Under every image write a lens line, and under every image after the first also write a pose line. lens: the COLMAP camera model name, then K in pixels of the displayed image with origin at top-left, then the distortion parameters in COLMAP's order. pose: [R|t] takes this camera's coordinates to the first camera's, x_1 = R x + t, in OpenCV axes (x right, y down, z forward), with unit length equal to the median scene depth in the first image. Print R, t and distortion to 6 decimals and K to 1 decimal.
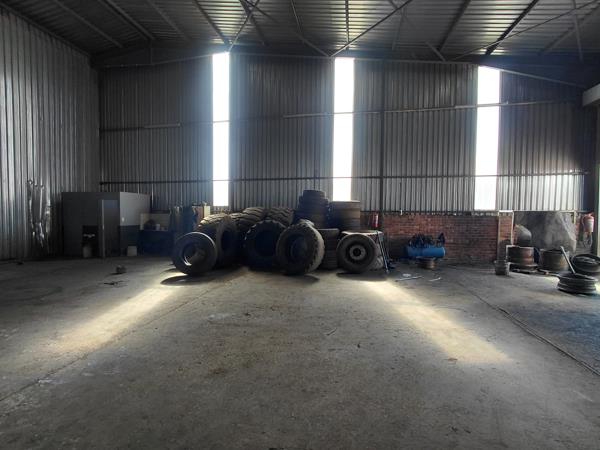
lens RADIAL K [[278.2, 0, 301.7], [0, 278.2, 221.4], [0, 0, 1]] dist [-0.007492, 0.003170]
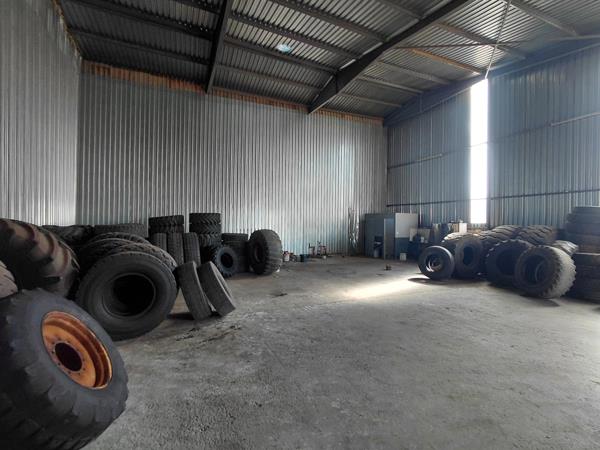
lens RADIAL K [[278.2, 0, 303.2], [0, 278.2, 221.0], [0, 0, 1]] dist [-0.007492, 0.003170]
pose [[0.565904, -0.000748, -0.824471, 0.287413], [-0.033076, 0.999174, -0.023609, -0.022799], [0.823807, 0.040631, 0.565412, -0.207929]]
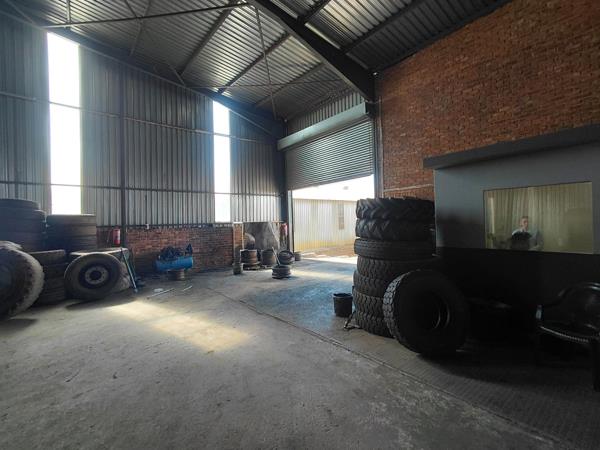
lens RADIAL K [[278.2, 0, 299.0], [0, 278.2, 222.4], [0, 0, 1]] dist [-0.007492, 0.003170]
pose [[0.653406, -0.021569, 0.756700, -0.028834], [0.054403, 0.998347, -0.018520, 0.000254], [-0.755050, 0.053268, 0.653500, -0.023228]]
